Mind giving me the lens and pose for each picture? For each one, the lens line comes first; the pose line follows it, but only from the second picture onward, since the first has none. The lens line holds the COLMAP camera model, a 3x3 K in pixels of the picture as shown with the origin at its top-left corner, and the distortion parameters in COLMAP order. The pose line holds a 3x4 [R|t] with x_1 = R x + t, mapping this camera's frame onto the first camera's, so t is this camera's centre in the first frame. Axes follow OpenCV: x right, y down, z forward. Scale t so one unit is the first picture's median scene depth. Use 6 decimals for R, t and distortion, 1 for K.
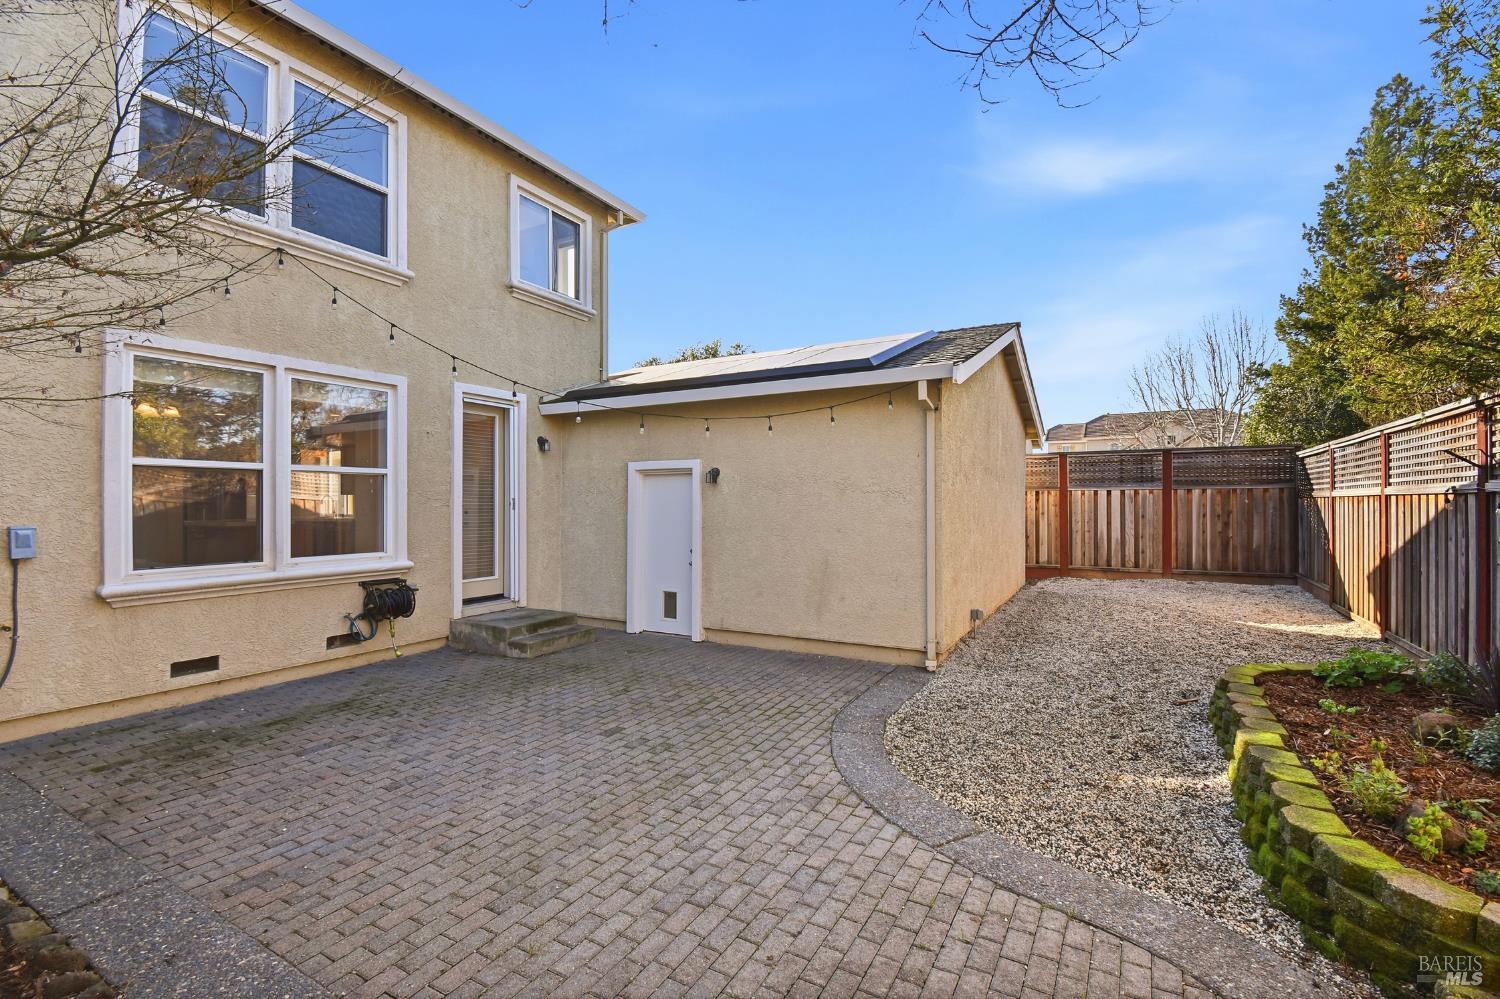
lens RADIAL K [[671.2, 0, 754.0], [0, 671.2, 502.3], [0, 0, 1]] dist [0.006961, -0.009546]
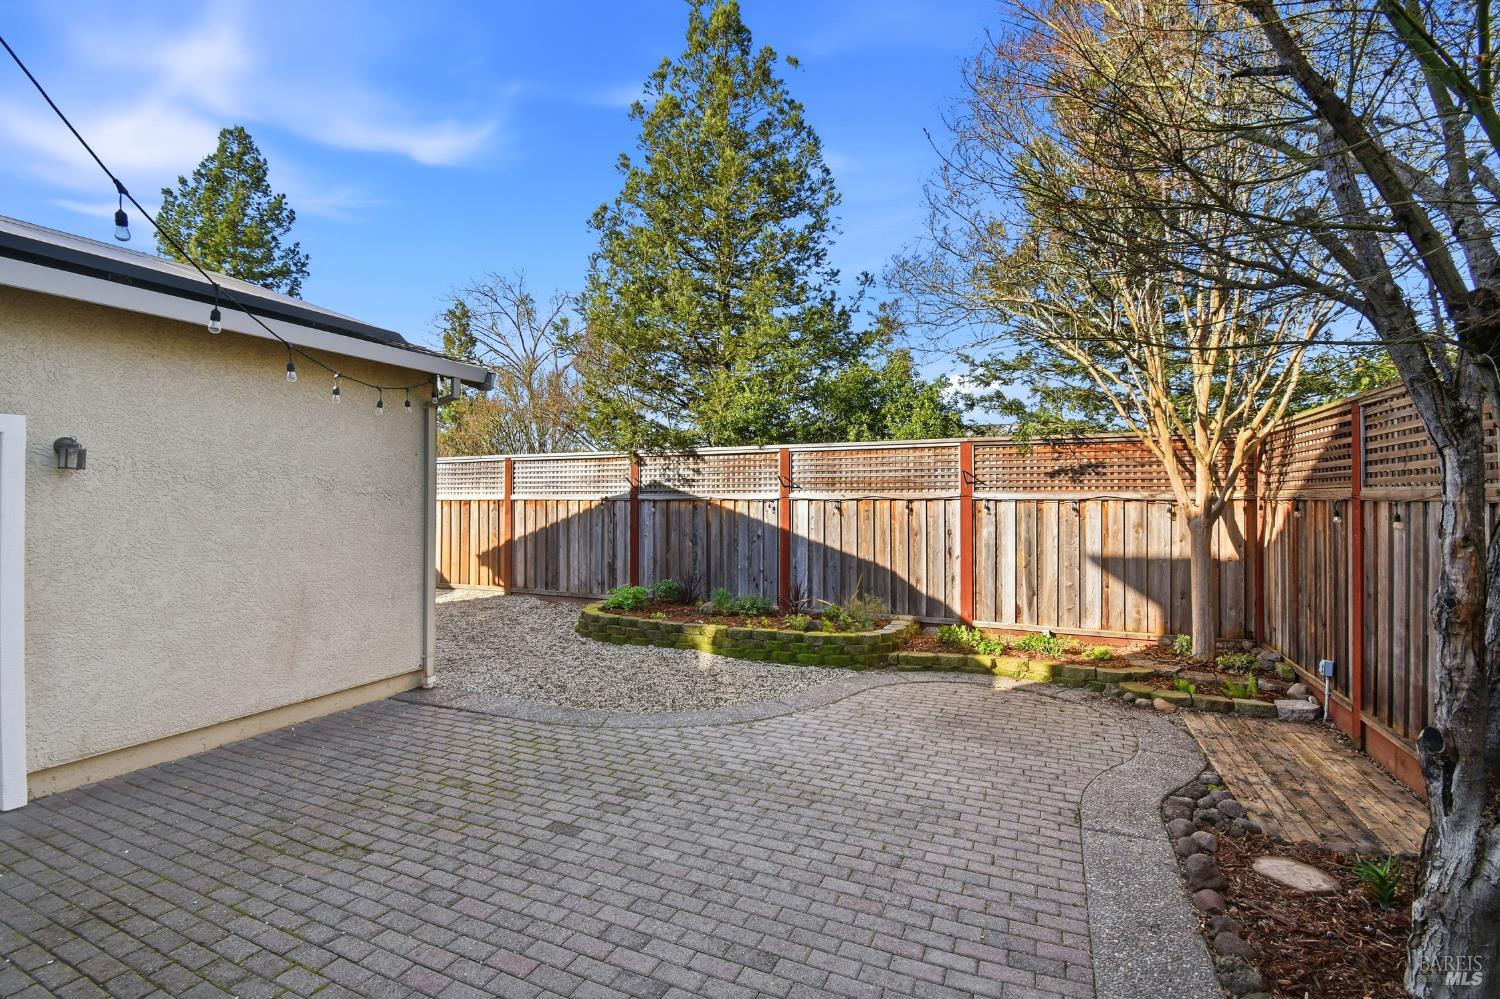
lens RADIAL K [[671.2, 0, 754.4], [0, 671.2, 498.0], [0, 0, 1]] dist [0.006961, -0.009546]
pose [[-0.102589, 0.006836, 0.994700, -0.947998], [-0.000034, 0.999976, -0.006876, -0.006144], [-0.994724, -0.000739, -0.102587, 0.873073]]
